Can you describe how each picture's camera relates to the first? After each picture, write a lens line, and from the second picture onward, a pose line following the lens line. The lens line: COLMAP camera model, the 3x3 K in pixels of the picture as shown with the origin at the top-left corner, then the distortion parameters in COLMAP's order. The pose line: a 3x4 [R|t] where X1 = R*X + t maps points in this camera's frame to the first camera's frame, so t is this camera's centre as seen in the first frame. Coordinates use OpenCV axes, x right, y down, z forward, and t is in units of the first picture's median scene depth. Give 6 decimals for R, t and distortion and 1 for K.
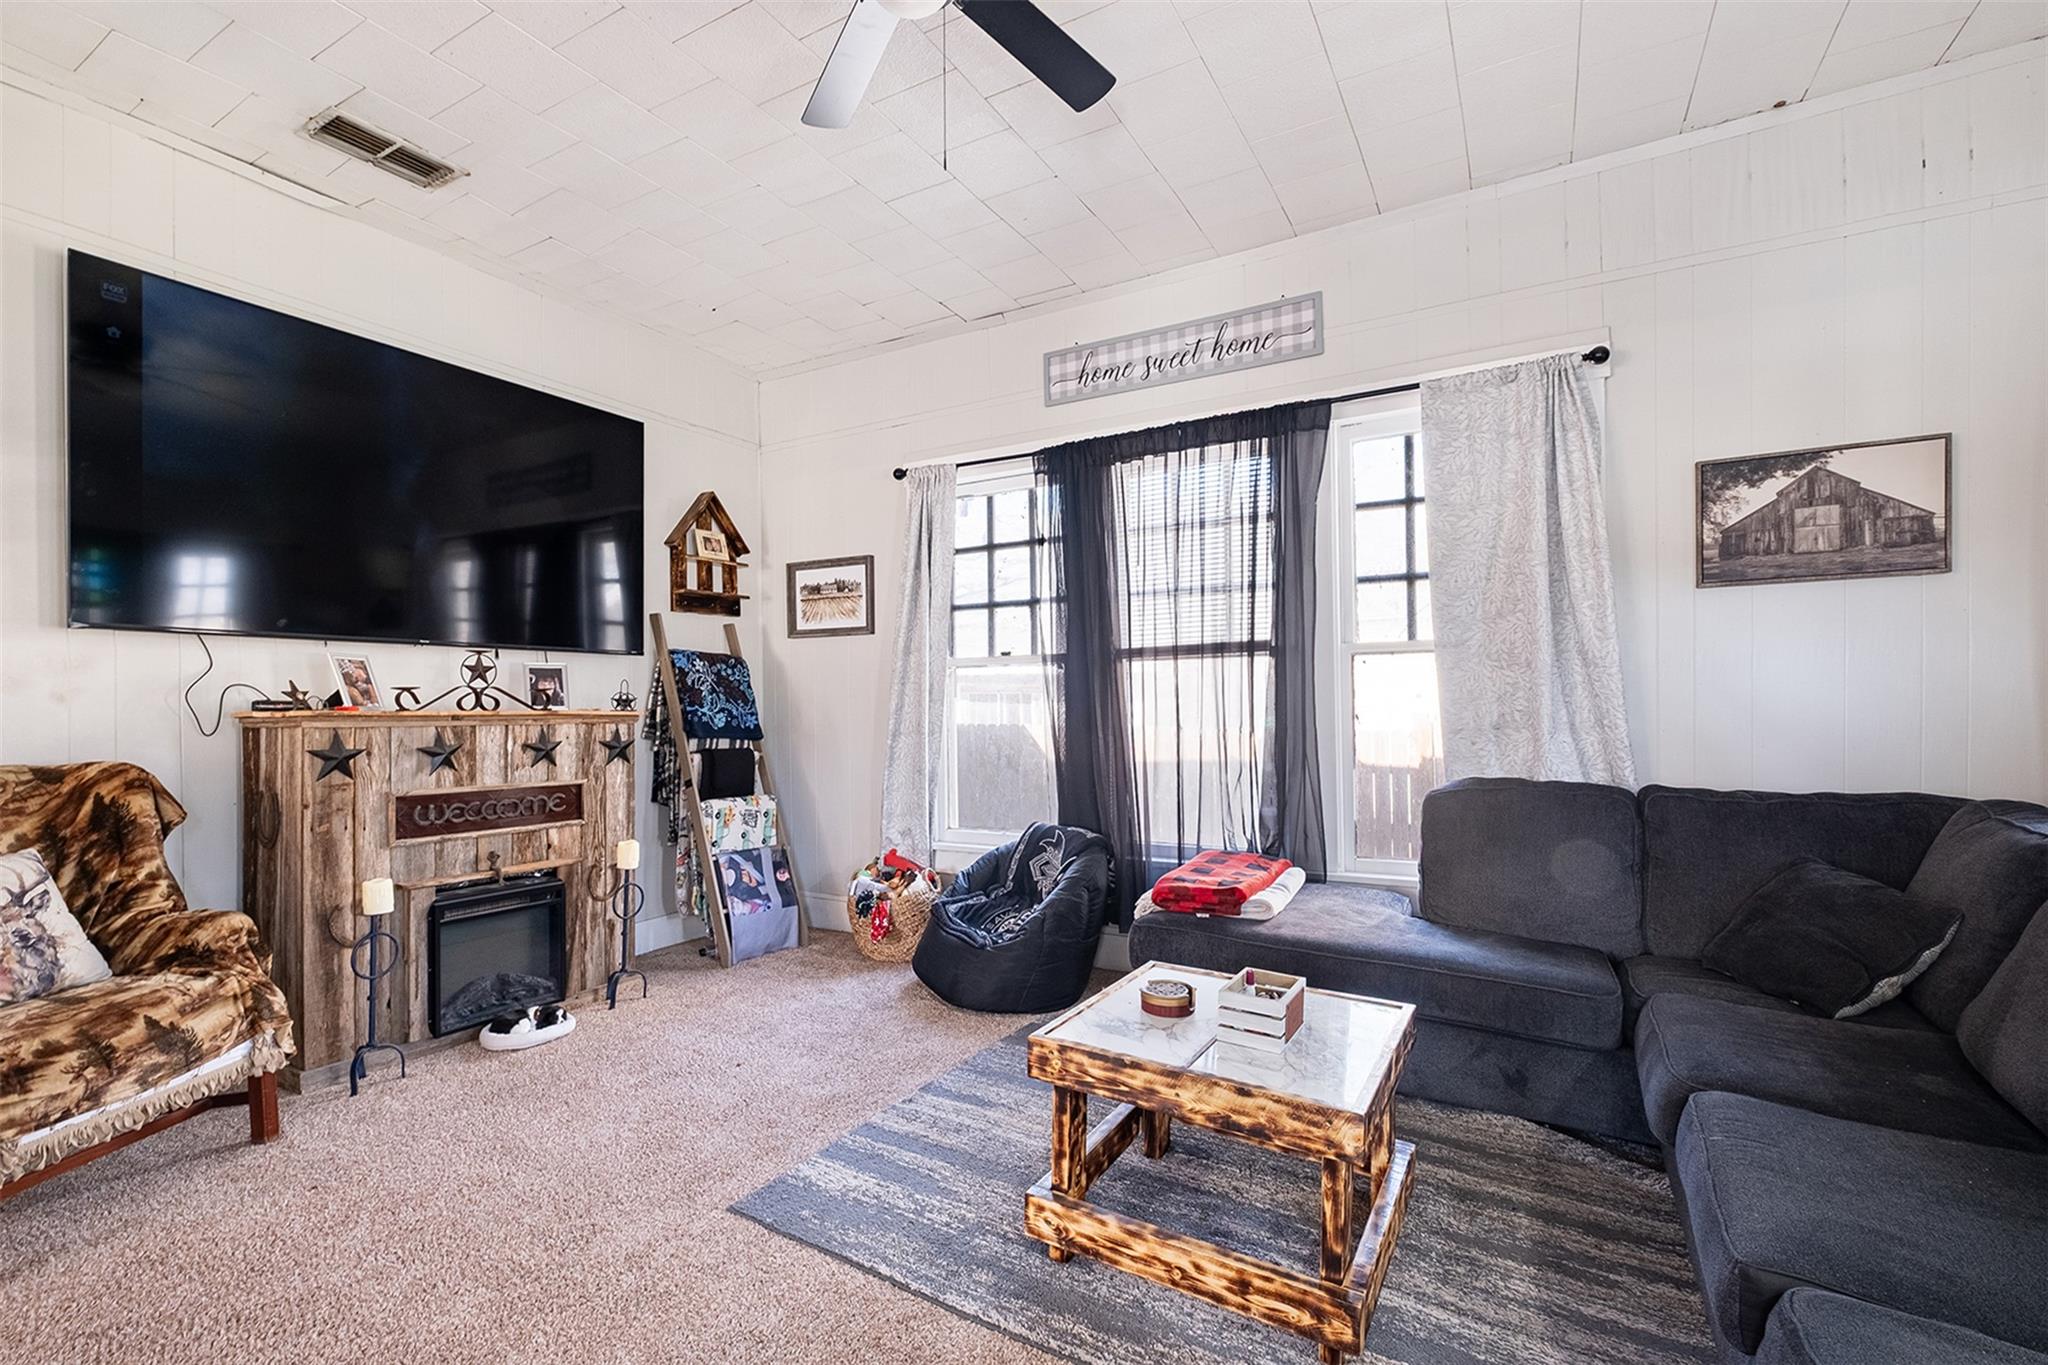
lens RADIAL K [[903.4, 0, 1025.1], [0, 903.4, 702.9], [0, 0, 1]] dist [0.003454, -0.000887]
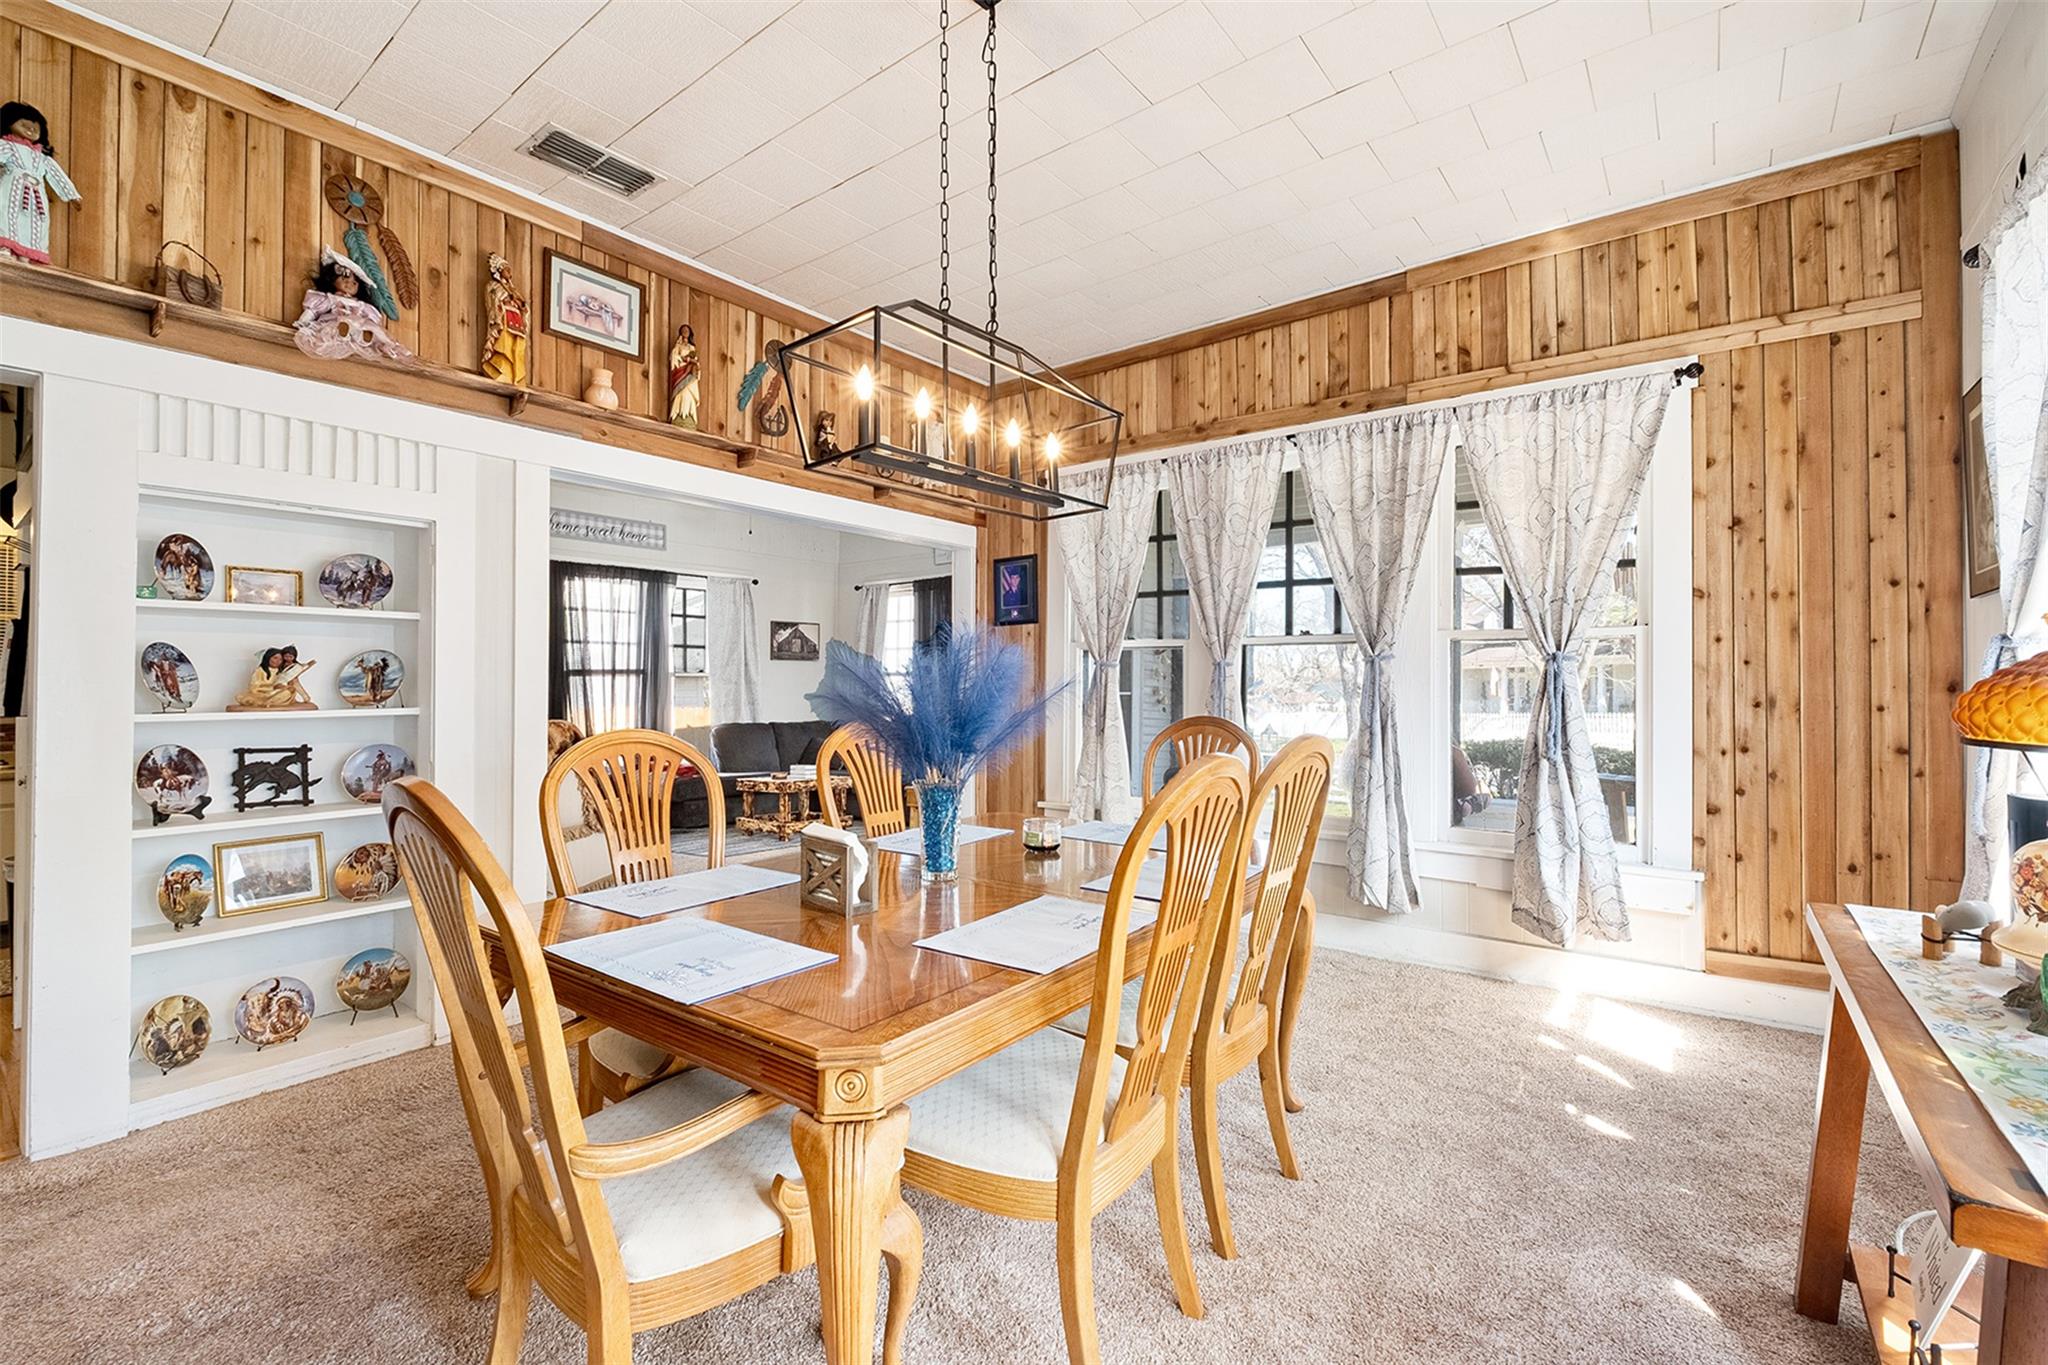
lens RADIAL K [[903.4, 0, 1033.4], [0, 903.4, 668.0], [0, 0, 1]] dist [0.003454, -0.000887]
pose [[0.132286, 0.038841, 0.990450, -1.855667], [0.018840, 0.998953, -0.041691, 0.040865], [-0.991033, 0.024175, 0.131415, -0.264460]]
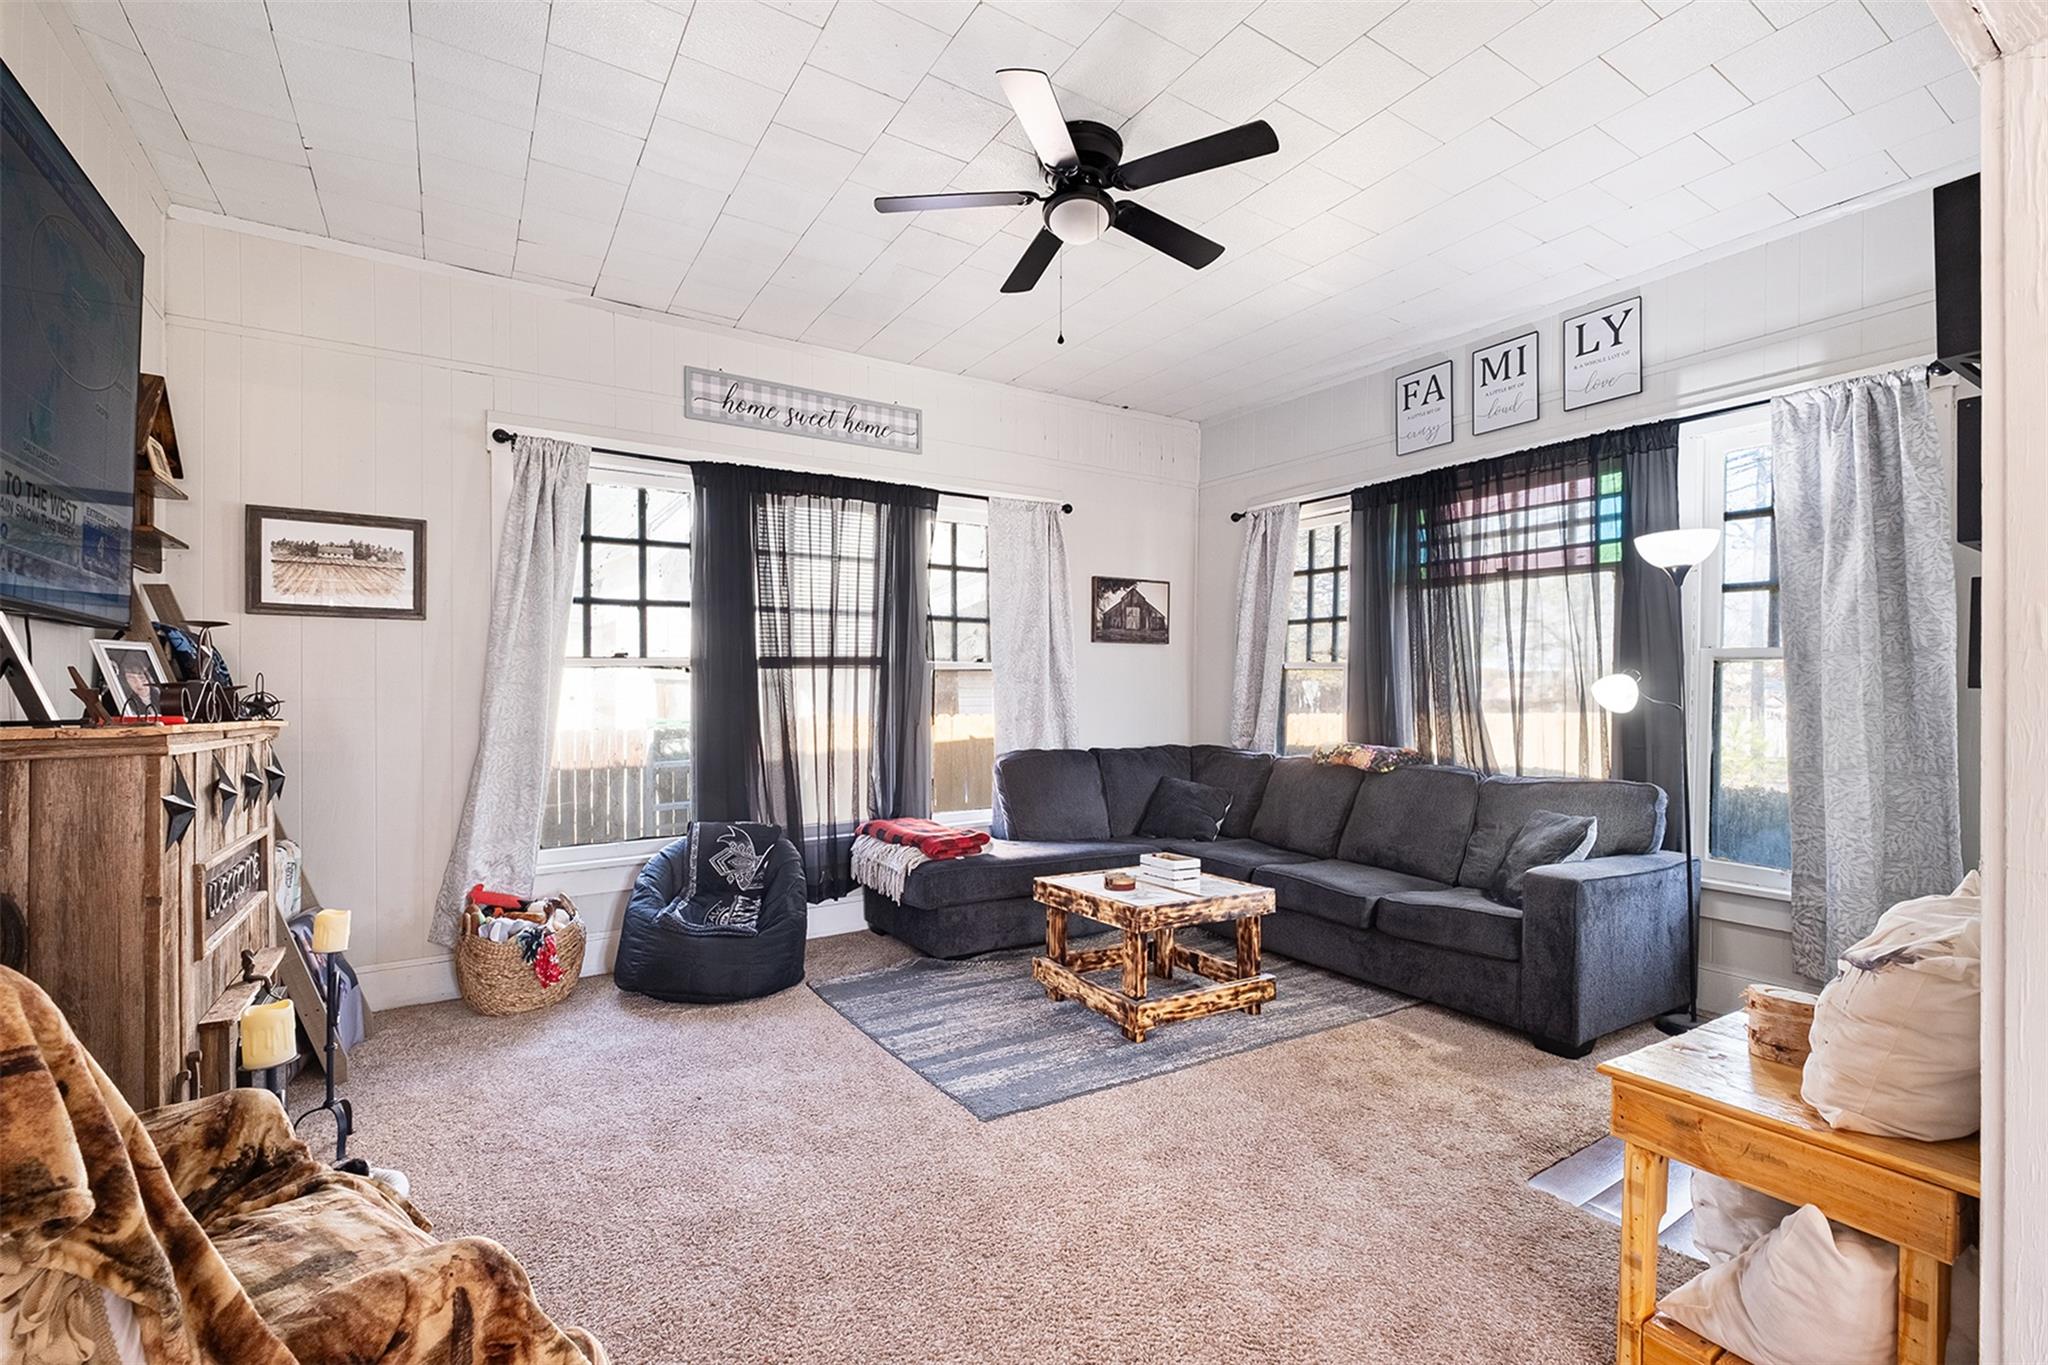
lens RADIAL K [[903.4, 0, 1015.7], [0, 903.4, 676.6], [0, 0, 1]] dist [0.003454, -0.000887]
pose [[0.462523, 0.023186, 0.886304, -0.813475], [0.003926, 0.999595, -0.028198, -0.002739], [-0.886599, 0.016521, 0.462244, 0.225784]]
